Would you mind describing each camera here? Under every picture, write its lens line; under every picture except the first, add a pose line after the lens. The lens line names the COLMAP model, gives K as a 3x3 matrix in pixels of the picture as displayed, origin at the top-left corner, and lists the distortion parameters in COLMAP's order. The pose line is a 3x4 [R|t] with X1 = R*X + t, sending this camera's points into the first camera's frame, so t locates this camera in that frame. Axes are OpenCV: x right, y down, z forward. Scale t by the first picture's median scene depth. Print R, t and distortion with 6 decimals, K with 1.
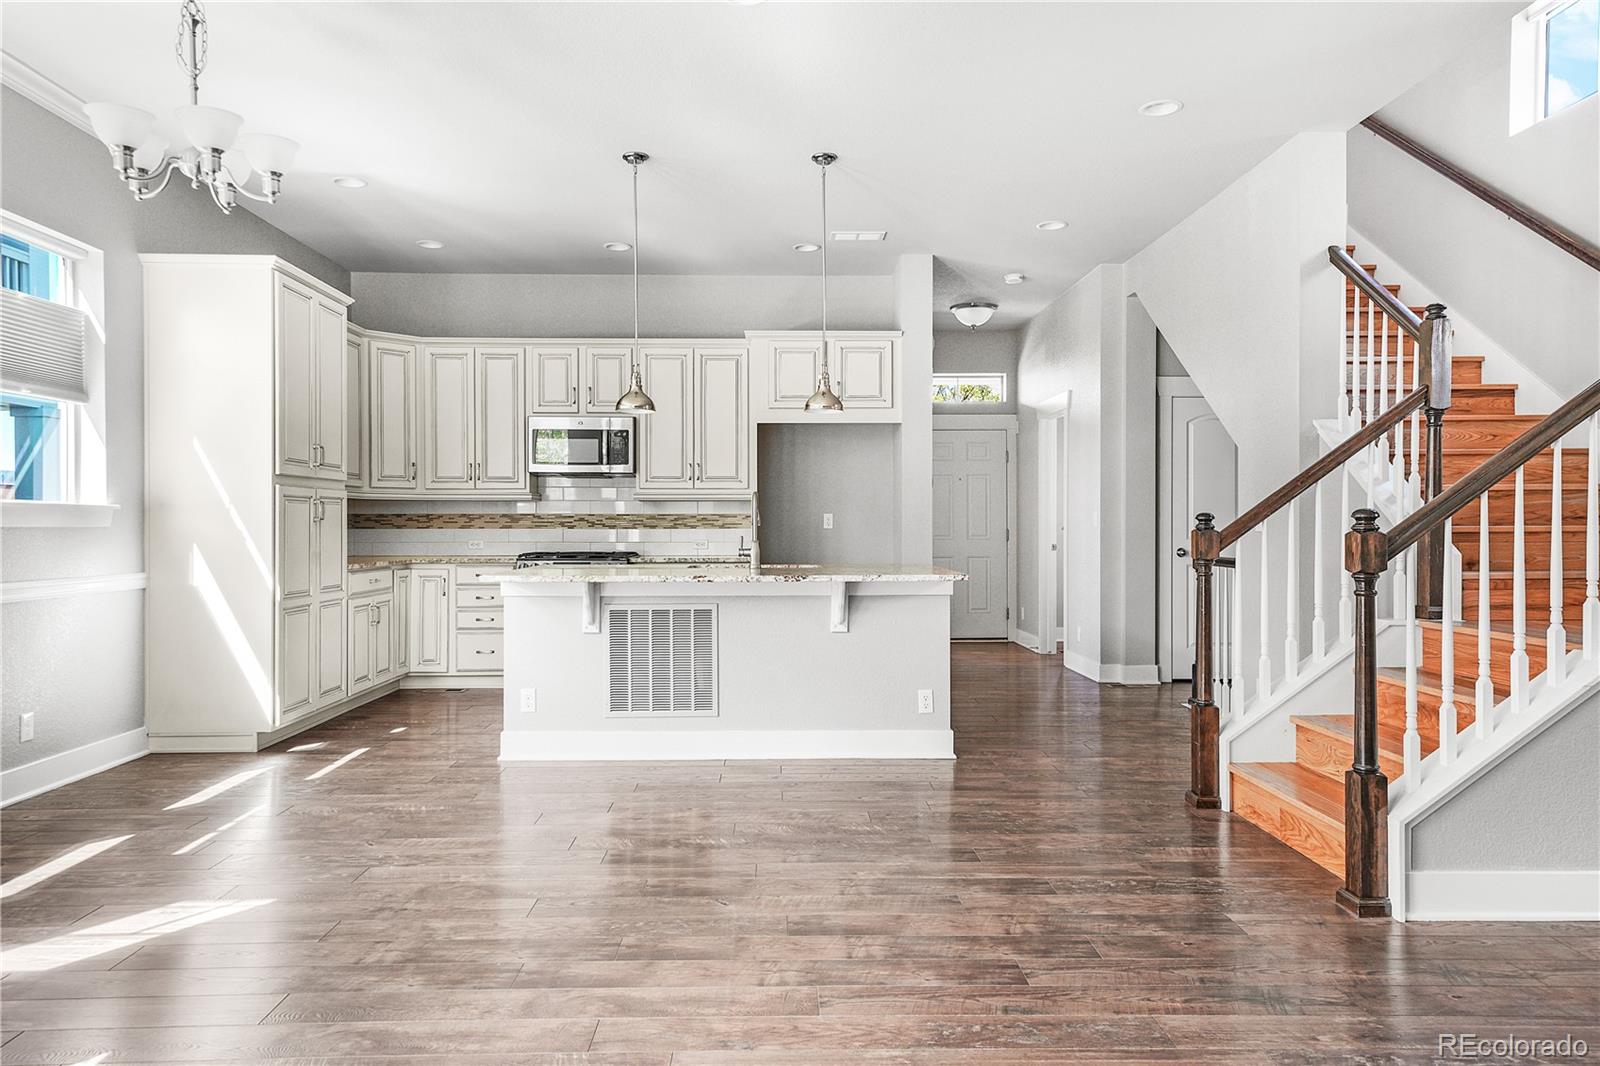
lens RADIAL K [[1069.4, 0, 800.1], [0, 1069.4, 536.0], [0, 0, 1]] dist [0.025064, 0.005609]
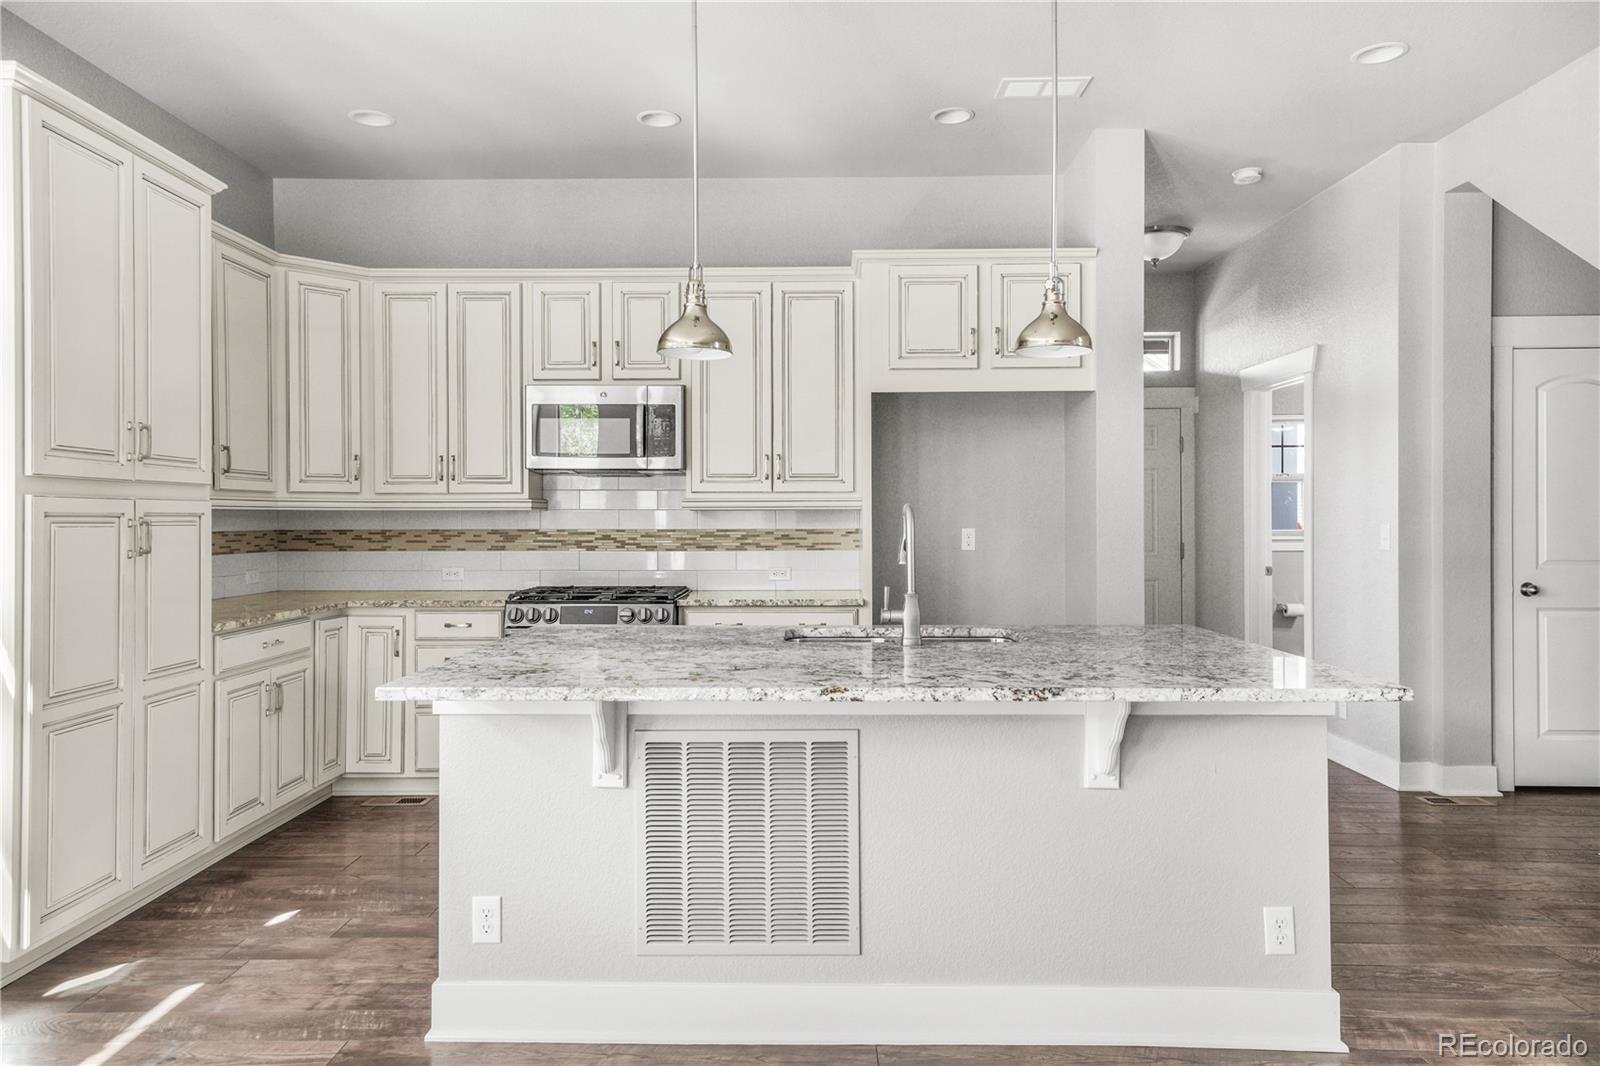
lens RADIAL K [[1069.4, 0, 798.6], [0, 1069.4, 520.0], [0, 0, 1]] dist [0.025064, 0.005609]
pose [[0.999331, -0.001912, -0.036522, -0.070239], [0.001606, 0.999963, -0.008405, -0.025556], [0.036537, 0.008341, 0.999297, 0.400115]]
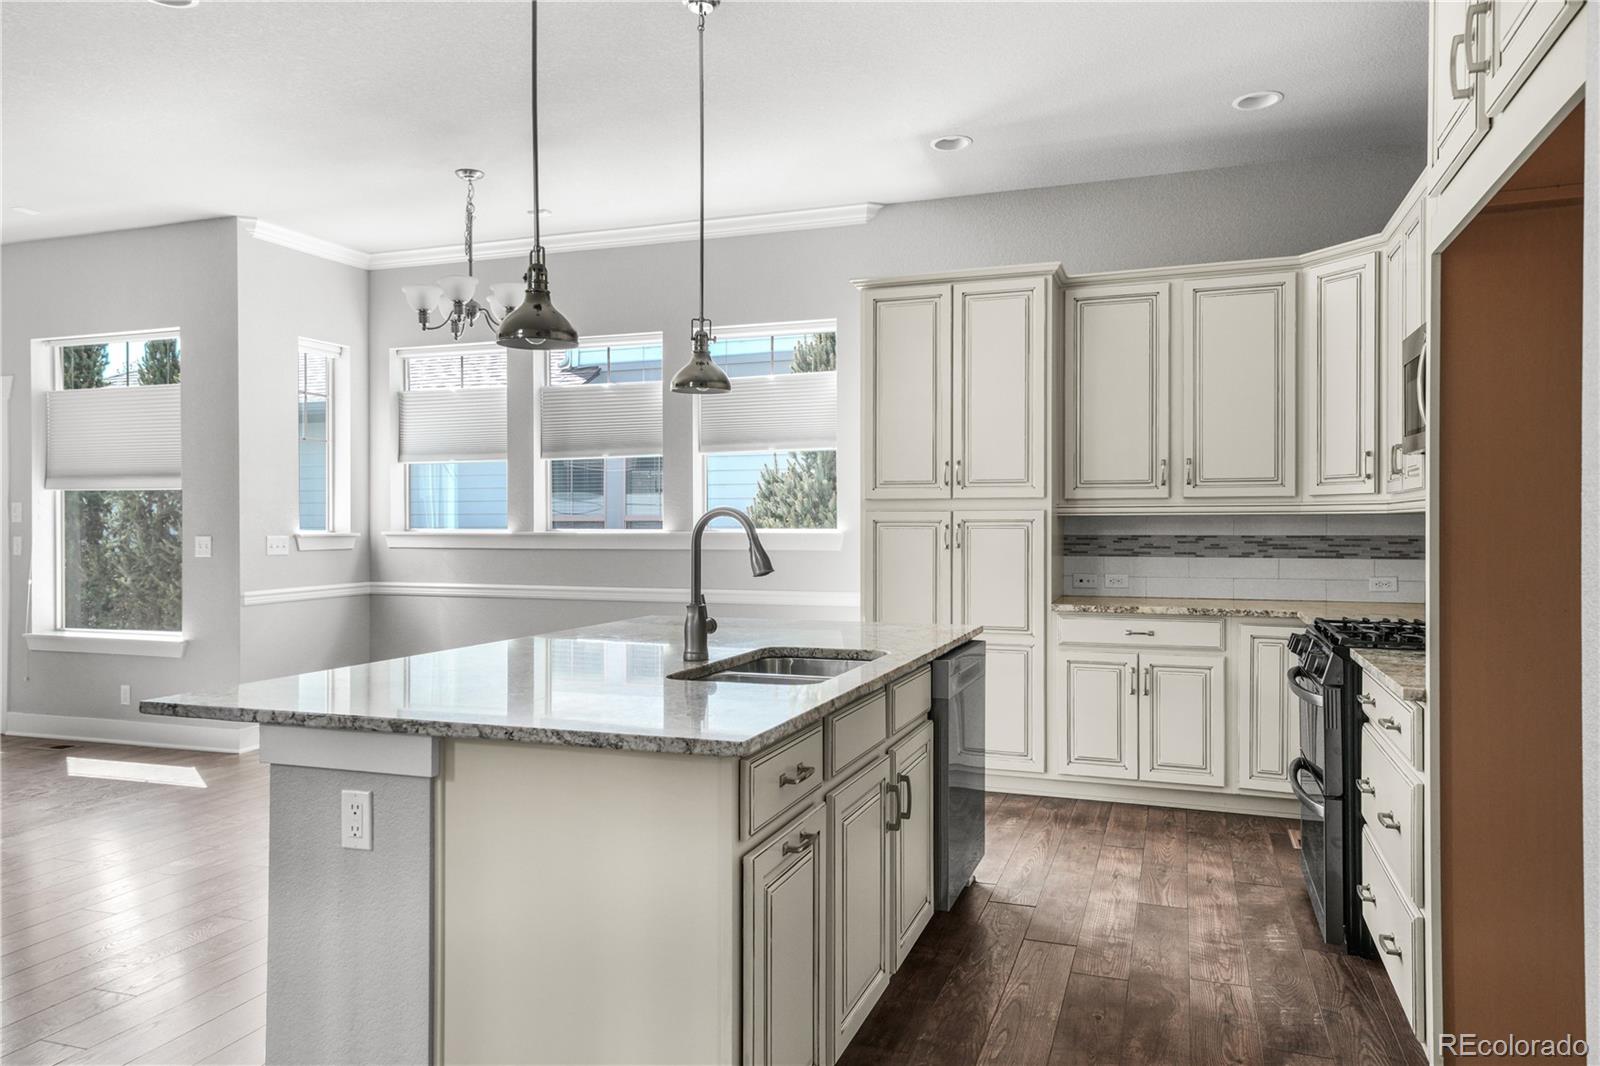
lens RADIAL K [[1069.4, 0, 795.9], [0, 1069.4, 530.9], [0, 0, 1]] dist [0.025064, 0.005609]
pose [[-0.371632, 0.002456, -0.928377, 0.380740], [-0.006332, 0.999967, 0.005180, -0.029921], [0.928359, 0.007804, -0.371604, 1.151503]]
